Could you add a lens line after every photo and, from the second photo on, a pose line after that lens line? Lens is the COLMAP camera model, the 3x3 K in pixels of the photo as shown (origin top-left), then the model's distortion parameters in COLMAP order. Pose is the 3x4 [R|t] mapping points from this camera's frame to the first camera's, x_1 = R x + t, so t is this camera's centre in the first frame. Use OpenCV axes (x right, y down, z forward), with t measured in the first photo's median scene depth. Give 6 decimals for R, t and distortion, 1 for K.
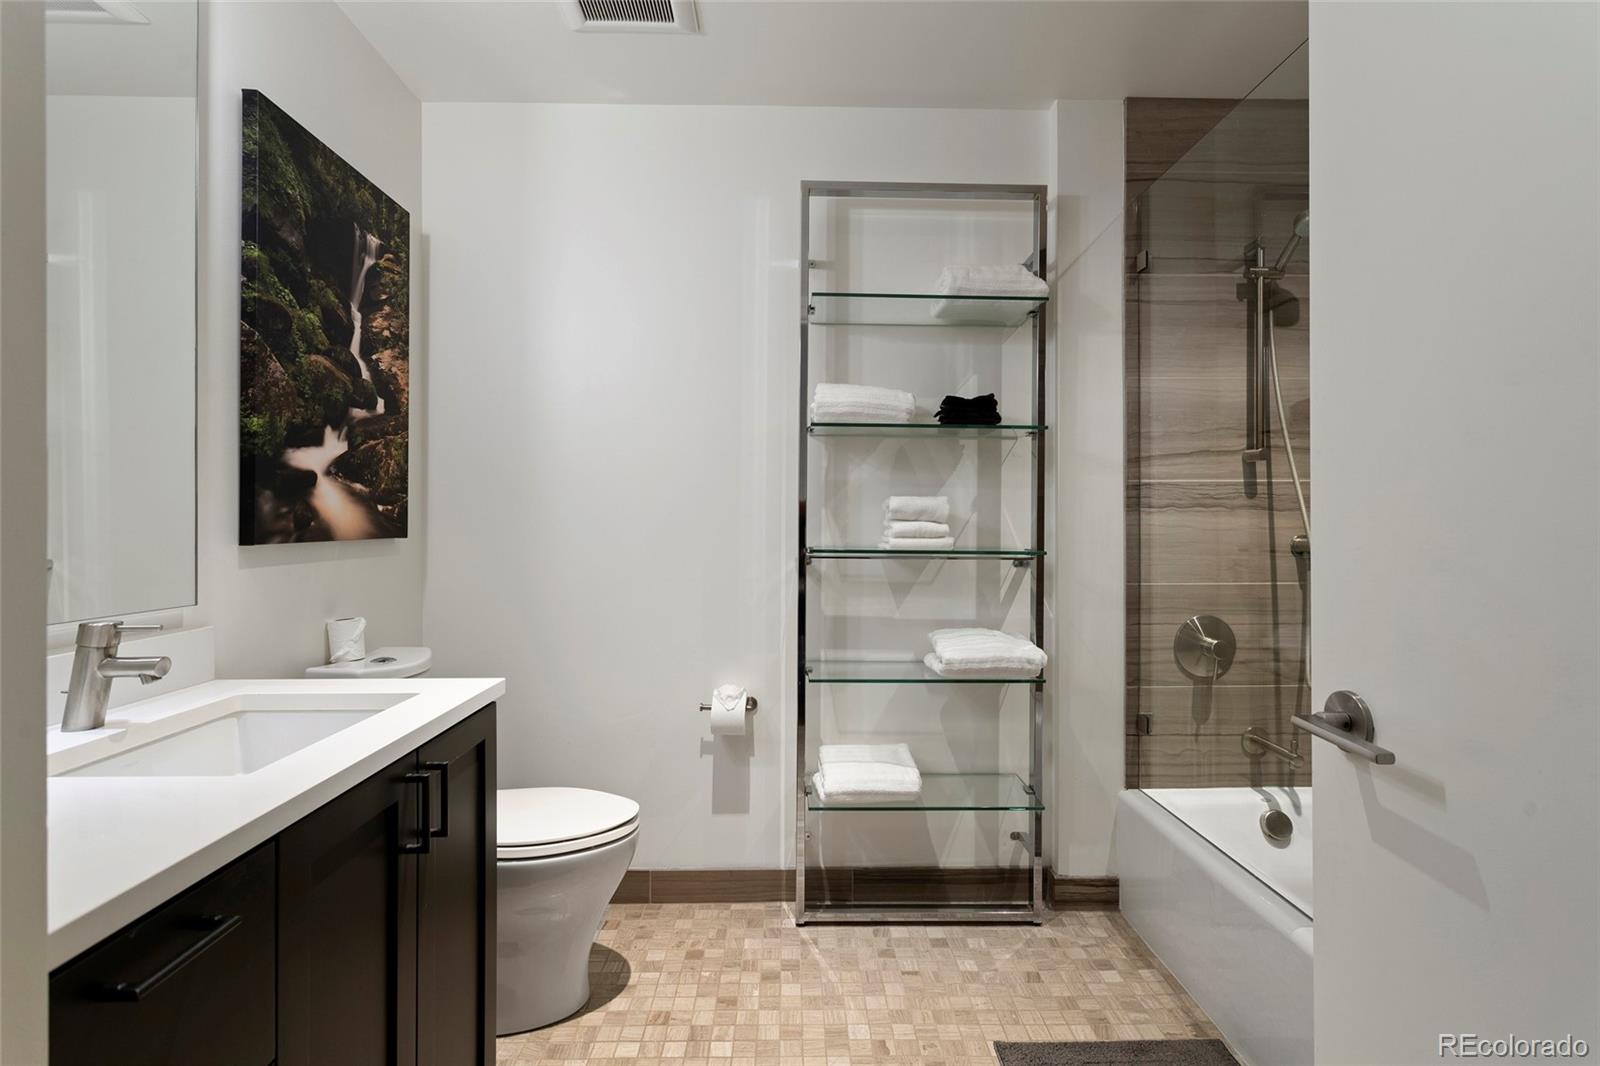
lens RADIAL K [[773.1, 0, 800.6], [0, 773.1, 526.5], [0, 0, 1]] dist [0.002608, 0.002397]
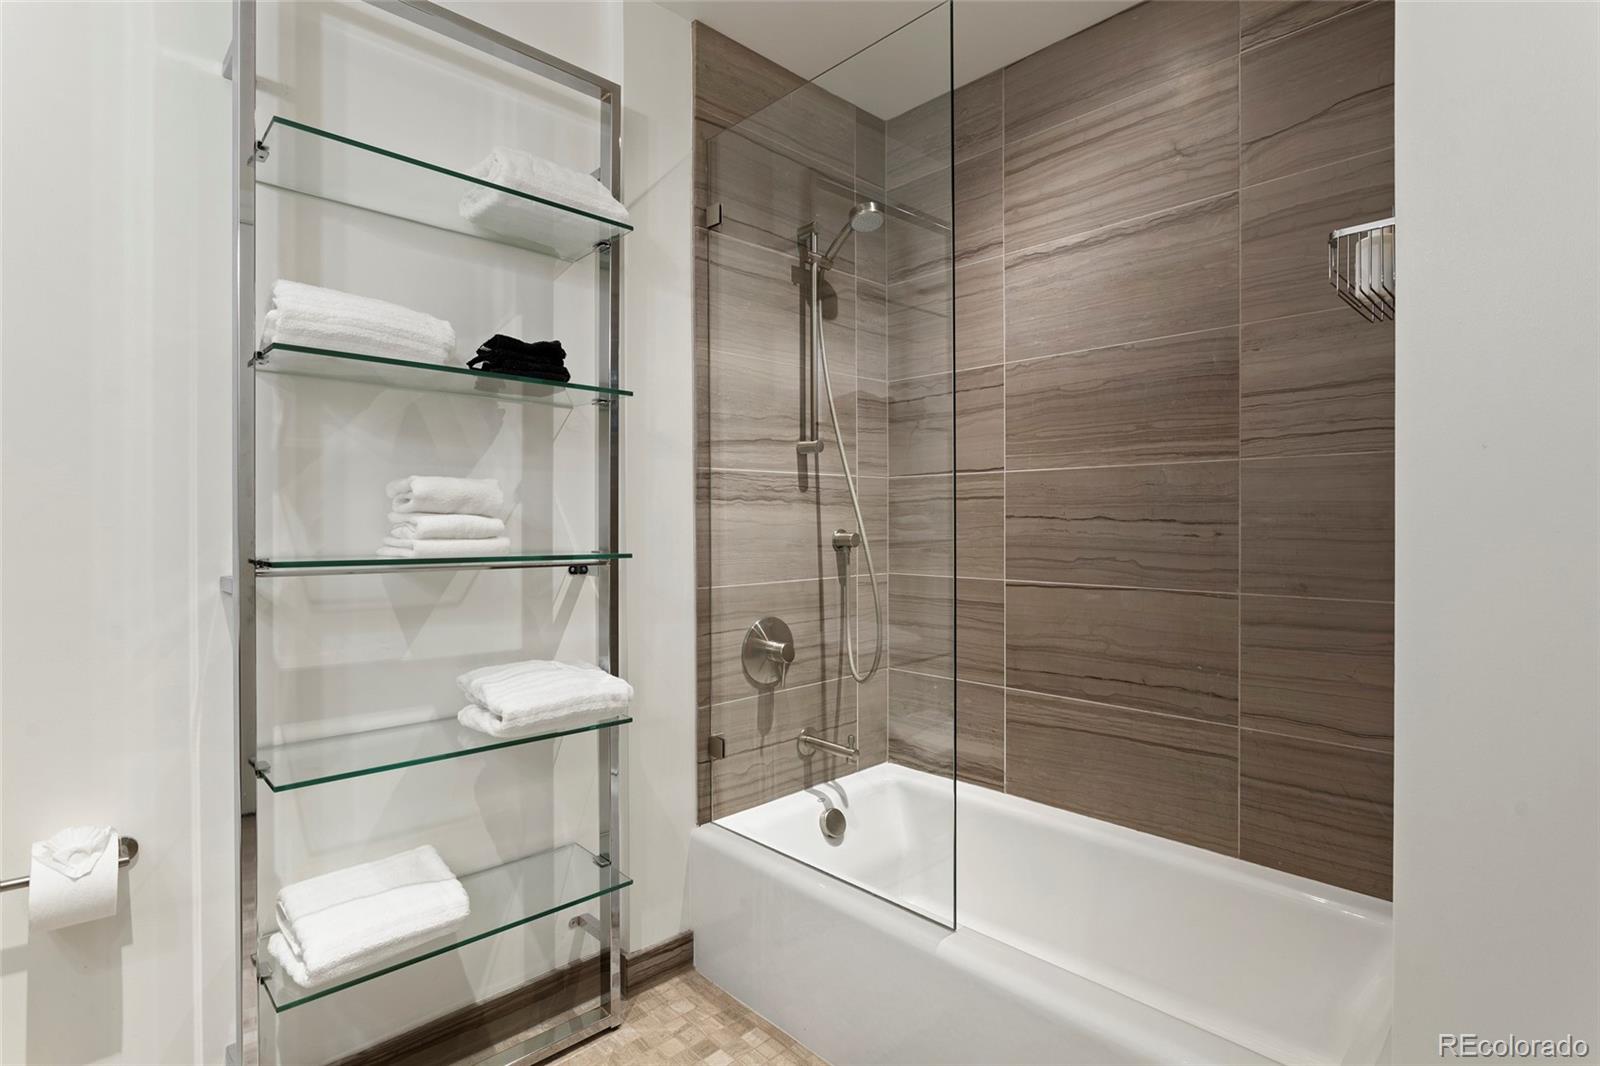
lens RADIAL K [[790.1, 0, 803.0], [0, 790.1, 531.3], [0, 0, 1]] dist [-0.013551, 0.005253]
pose [[0.730836, -0.011332, 0.682459, -0.098615], [0.005453, 0.999927, 0.010764, 0.002260], [-0.682531, -0.004145, 0.730845, 0.303257]]
